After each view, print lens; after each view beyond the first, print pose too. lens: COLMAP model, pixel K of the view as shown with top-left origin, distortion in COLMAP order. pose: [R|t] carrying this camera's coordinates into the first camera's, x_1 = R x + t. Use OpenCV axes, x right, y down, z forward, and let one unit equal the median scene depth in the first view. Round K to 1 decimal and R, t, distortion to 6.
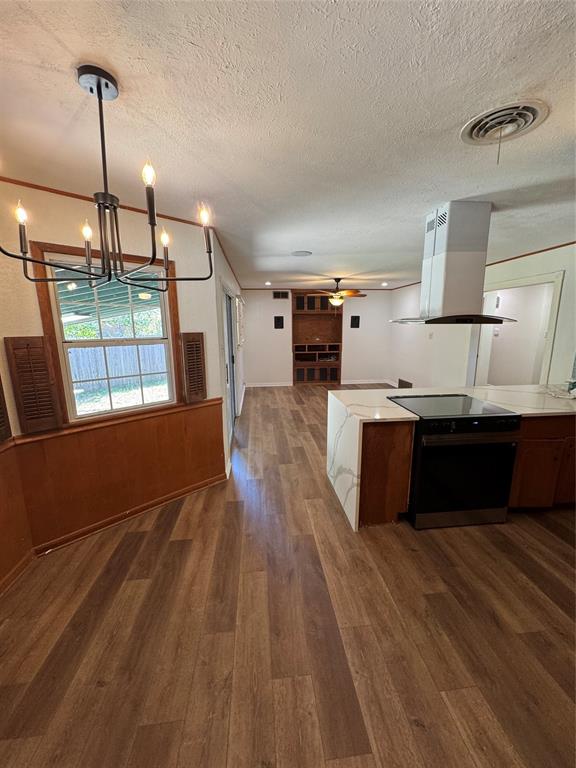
lens RADIAL K [[306.6, 0, 290.1], [0, 306.6, 383.9], [0, 0, 1]] dist [-0.003165, 0.000205]
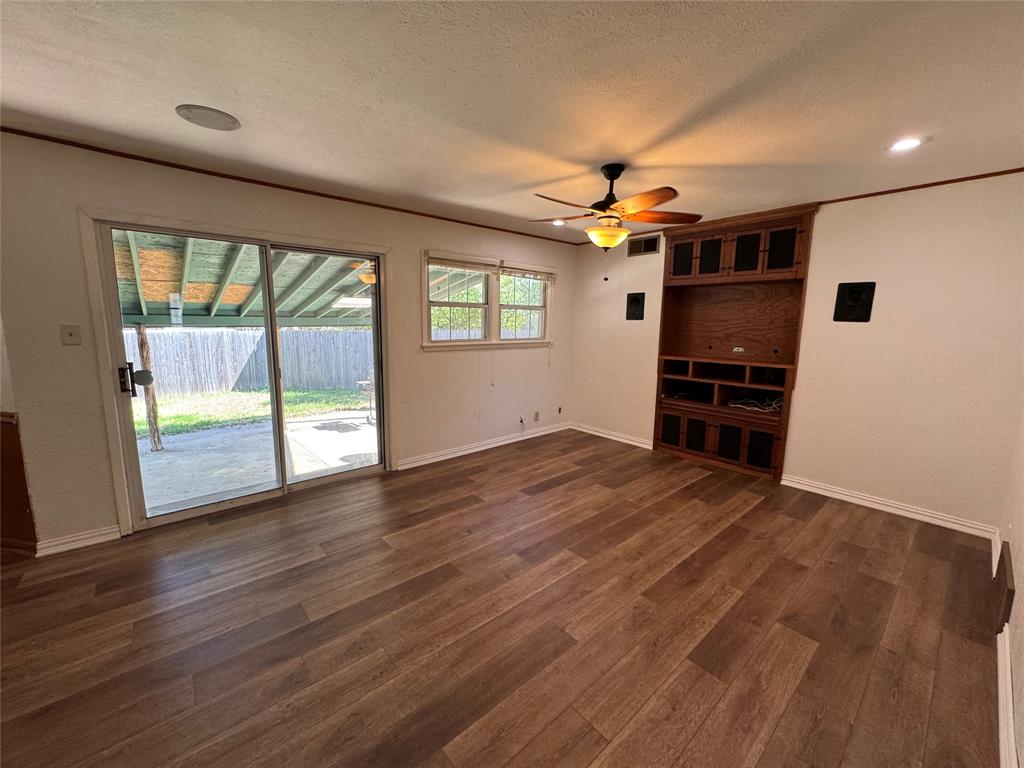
lens RADIAL K [[408.7, 0, 512.0], [0, 408.7, 384.0], [0, 0, 1]] dist [-0.003165, 0.000205]
pose [[0.575698, 0.139853, -0.805613, 0.501366], [-0.172806, 0.983819, 0.047300, -0.113660], [0.799193, 0.111984, 0.590551, 0.690862]]
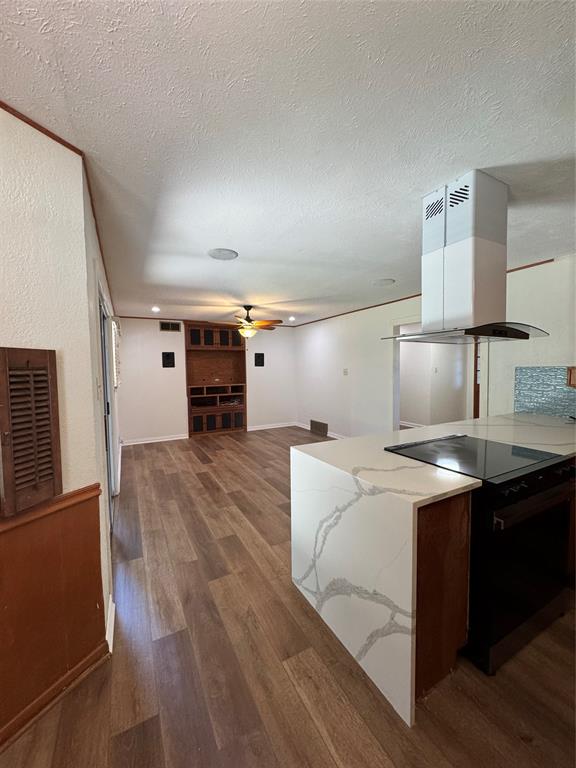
lens RADIAL K [[306.6, 0, 290.1], [0, 306.6, 383.9], [0, 0, 1]] dist [-0.003165, 0.000205]
pose [[0.925144, -0.024592, 0.378820, -0.064387], [0.079190, 0.988448, -0.129228, -0.013804], [-0.371266, 0.149553, 0.916404, 0.219735]]
